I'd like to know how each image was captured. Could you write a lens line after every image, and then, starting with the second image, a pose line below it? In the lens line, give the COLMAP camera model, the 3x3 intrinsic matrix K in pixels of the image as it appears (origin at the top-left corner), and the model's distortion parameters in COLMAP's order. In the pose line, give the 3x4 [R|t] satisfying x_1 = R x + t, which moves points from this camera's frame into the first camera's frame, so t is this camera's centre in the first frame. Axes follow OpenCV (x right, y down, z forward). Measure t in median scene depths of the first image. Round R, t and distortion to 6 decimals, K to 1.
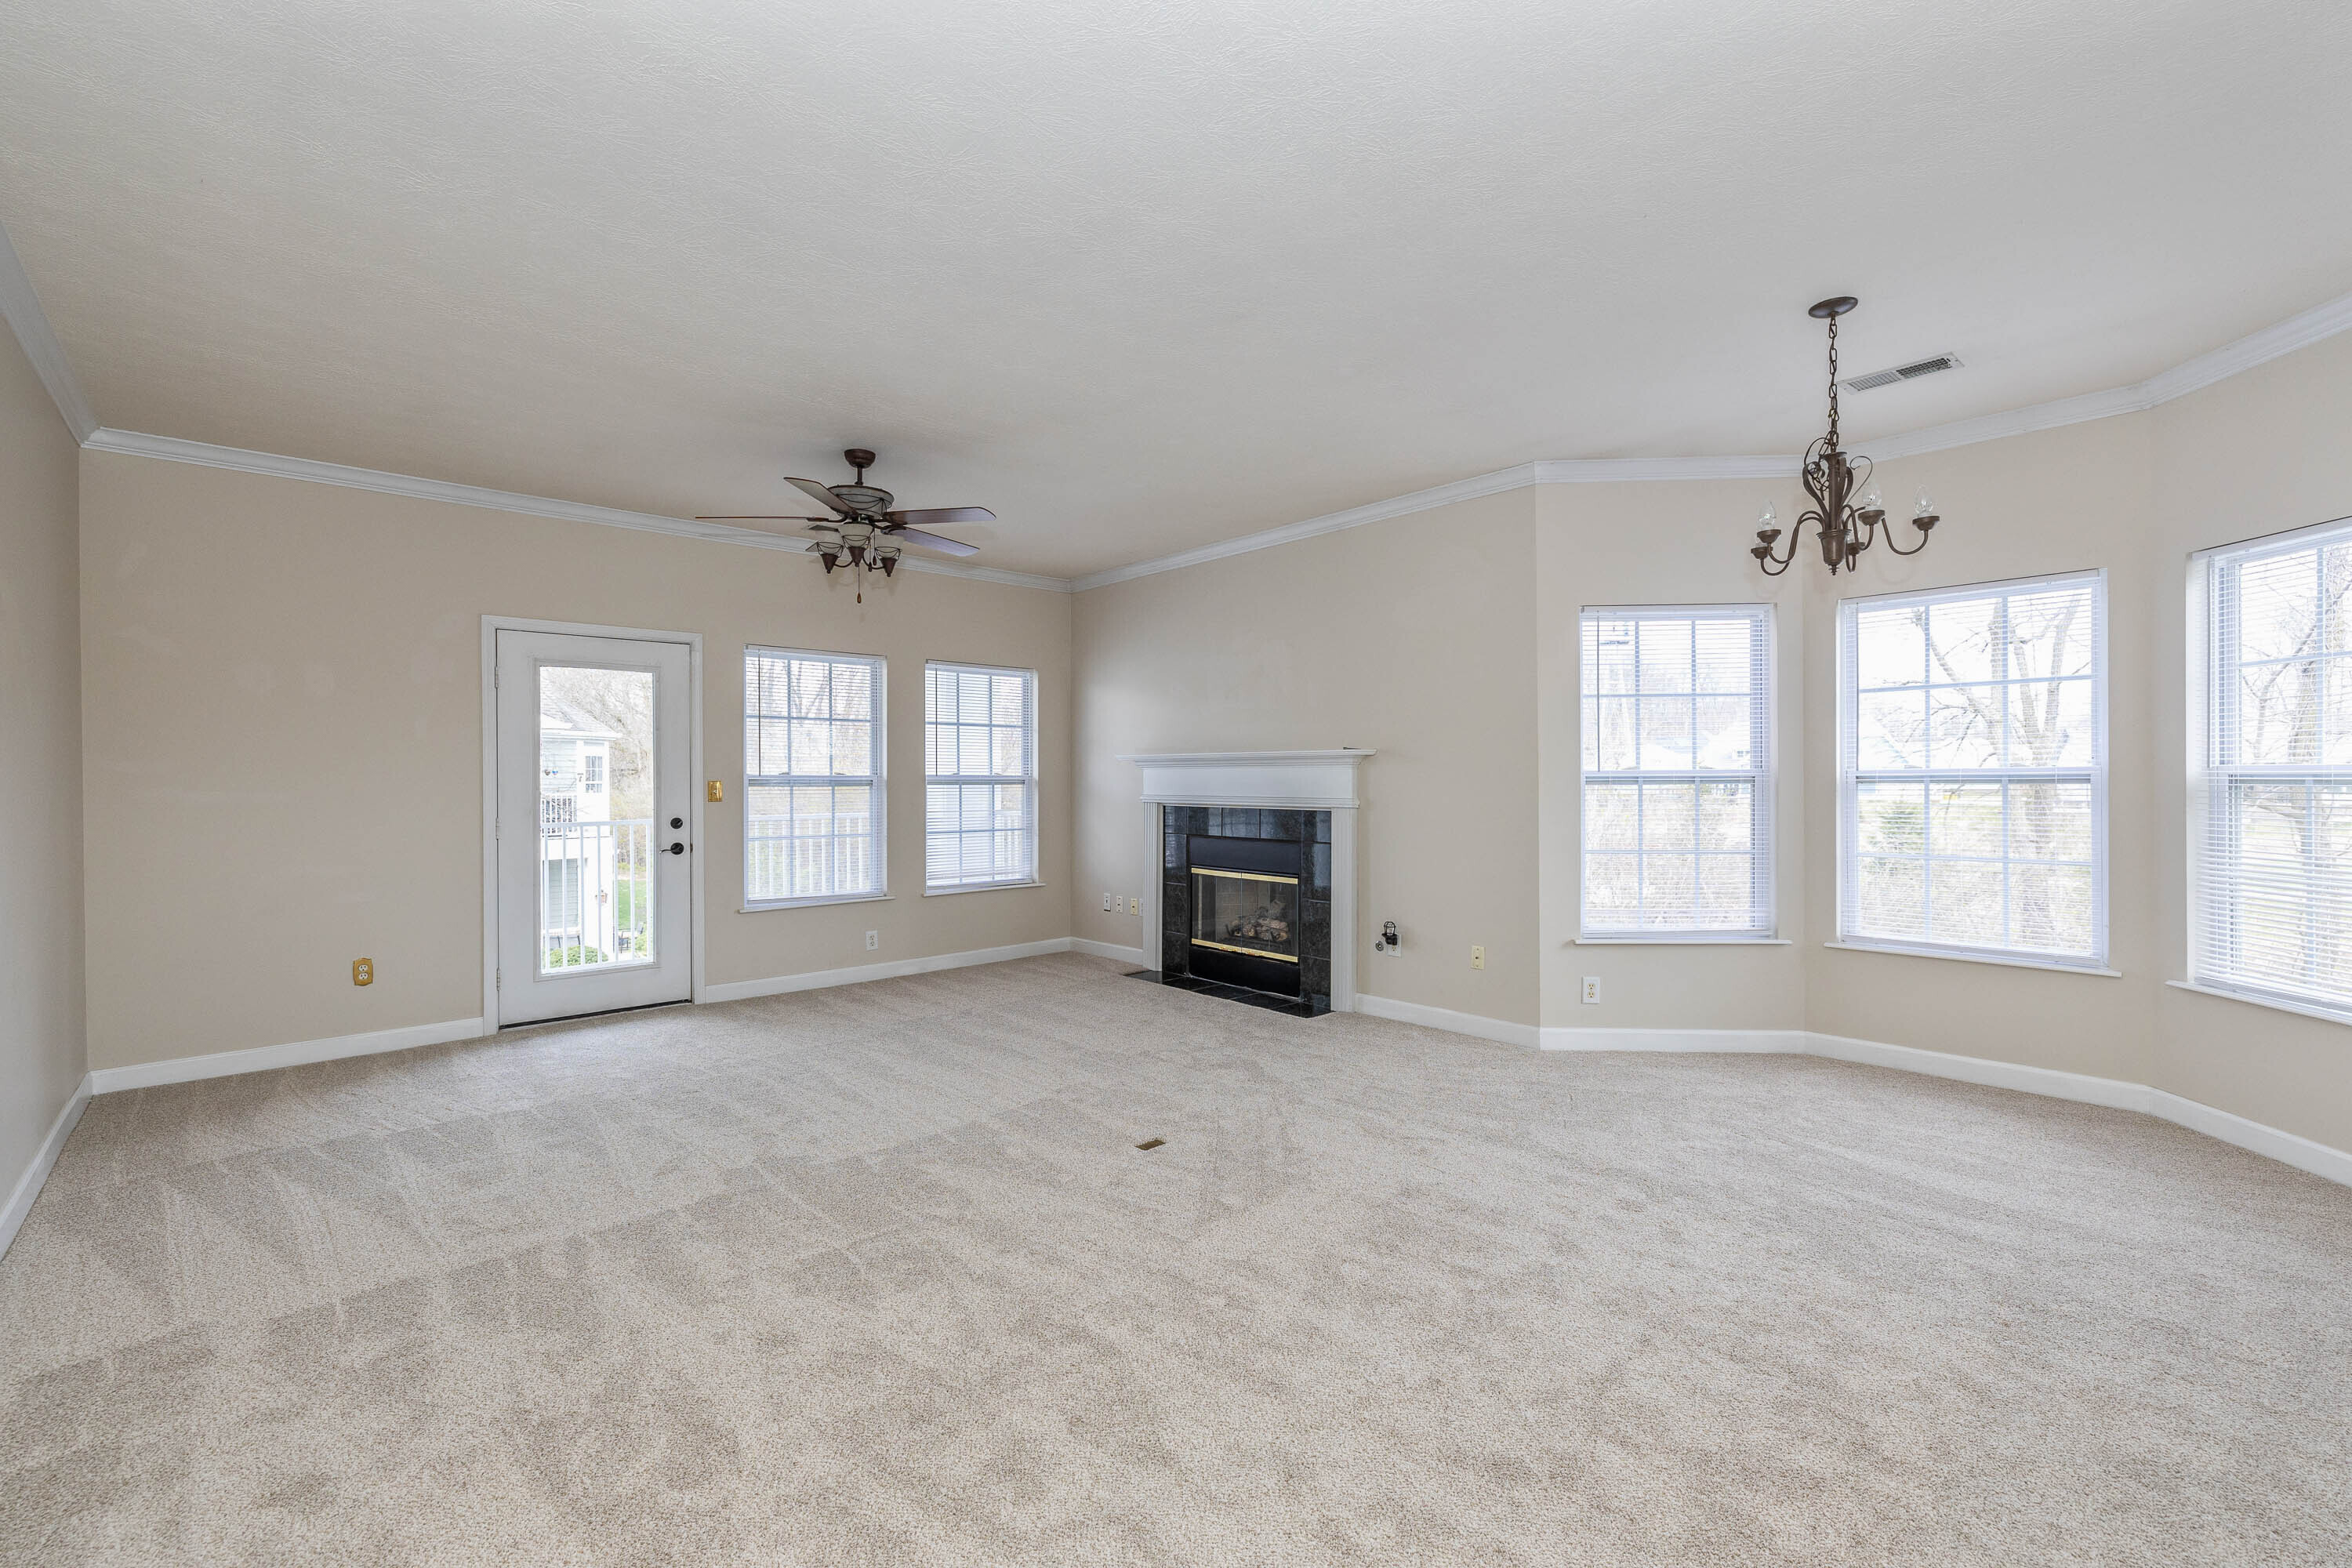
lens RADIAL K [[991.9, 0, 1168.2], [0, 991.9, 787.2], [0, 0, 1]] dist [0.001741, -0.000561]
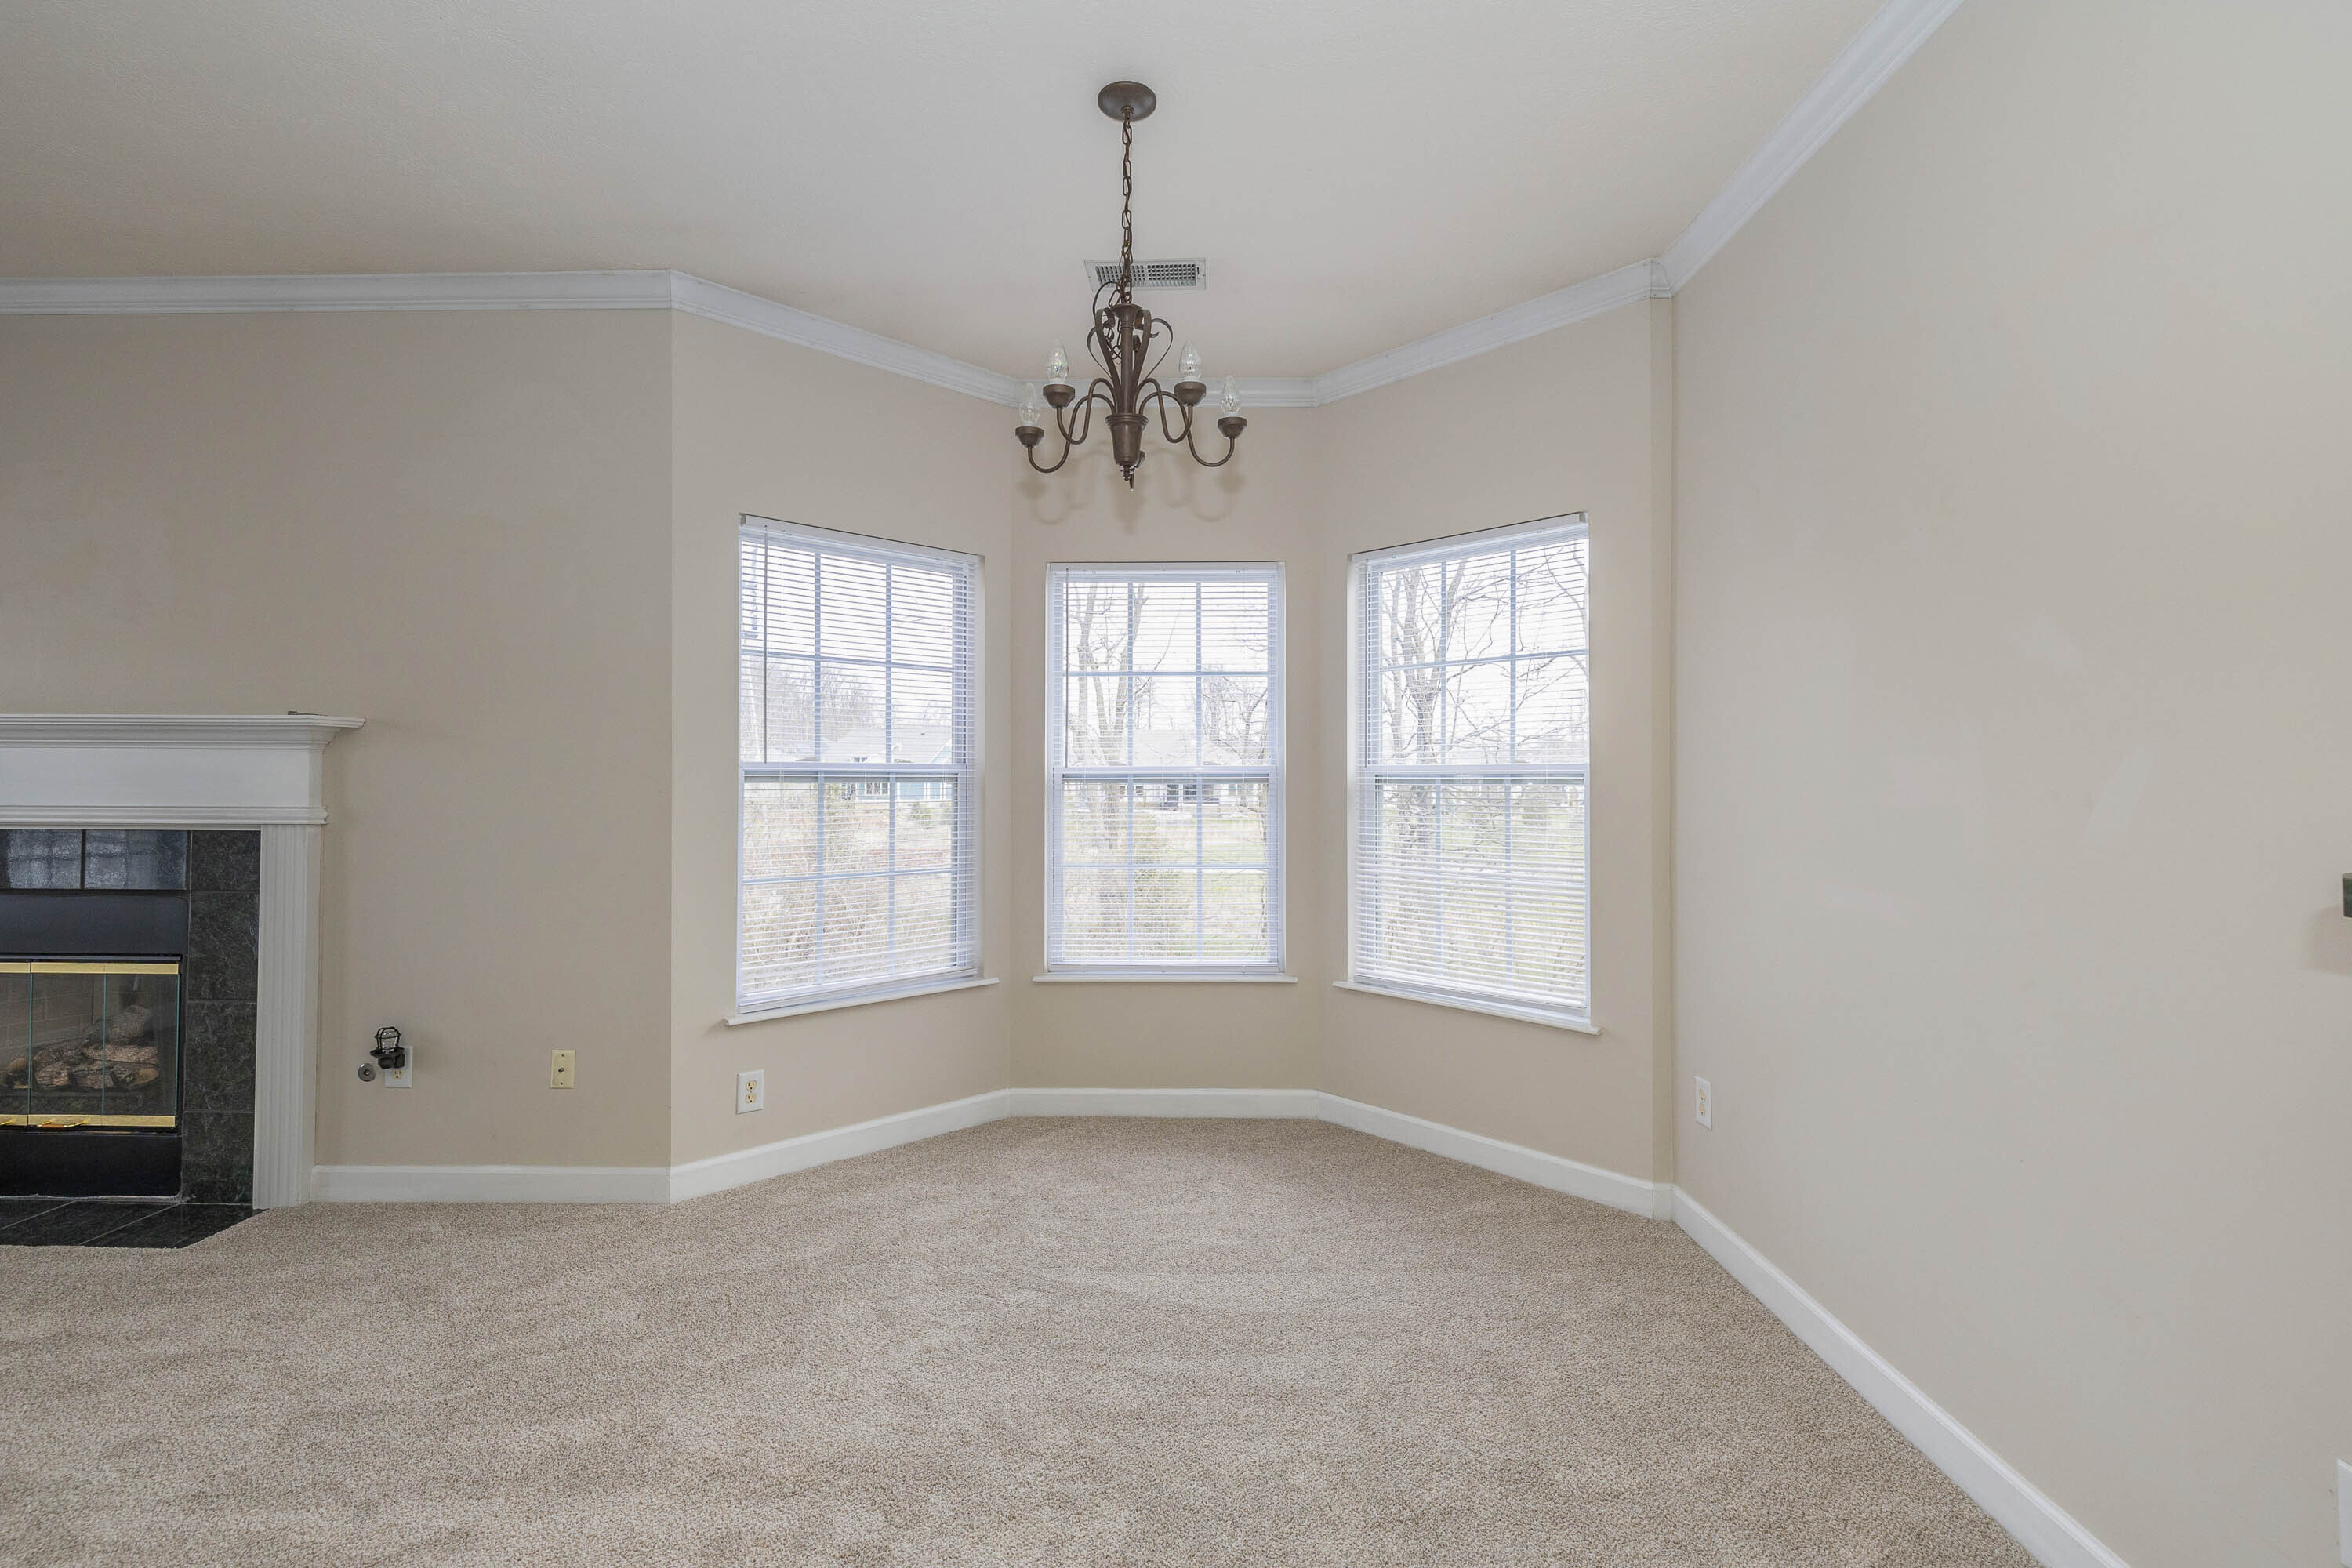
lens RADIAL K [[1044.0, 0, 1186.3], [0, 1044.0, 771.4], [0, 0, 1]] dist [0.000299, -0.000160]
pose [[0.674643, 0.014558, 0.738001, 0.104413], [-0.000052, 0.999806, -0.019675, 0.003894], [-0.738144, 0.013236, 0.674513, 0.312848]]
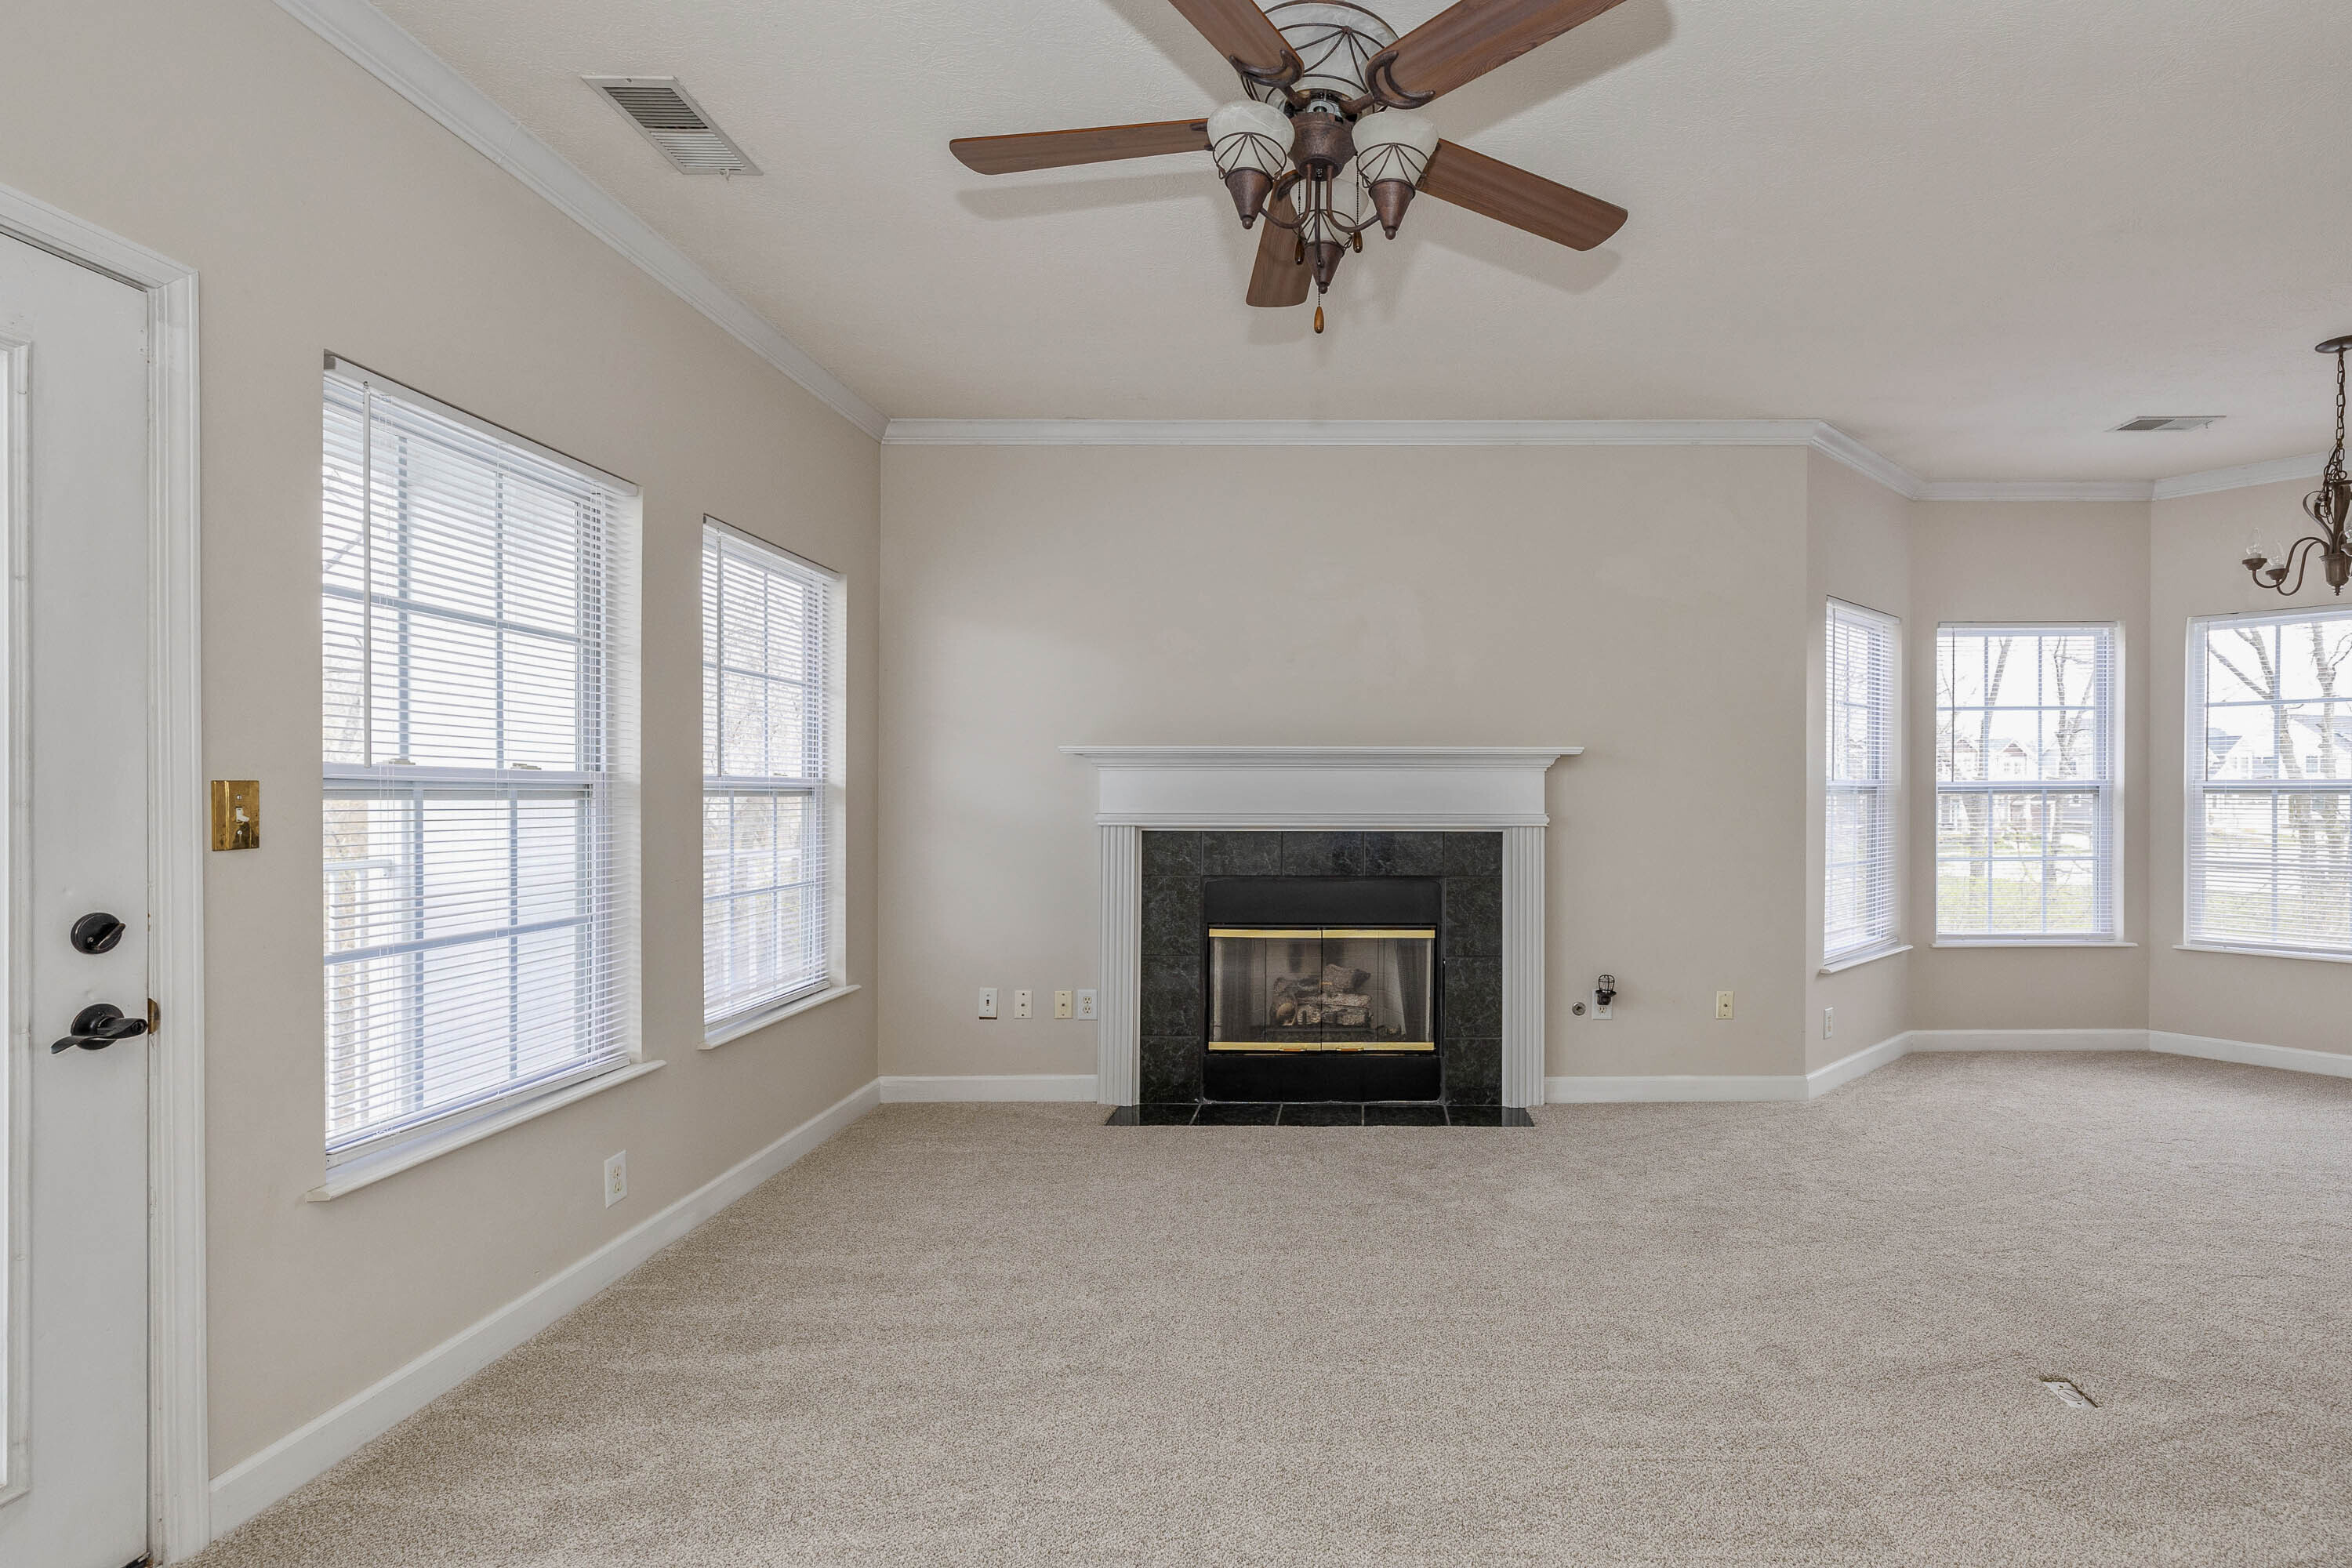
lens RADIAL K [[1044.0, 0, 1167.6], [0, 1044.0, 815.2], [0, 0, 1]] dist [0.000299, -0.000160]
pose [[0.674193, -0.008904, 0.738502, -0.686102], [0.006603, 0.999960, 0.006028, 0.006904], [-0.738526, 0.000813, 0.674224, 0.818279]]
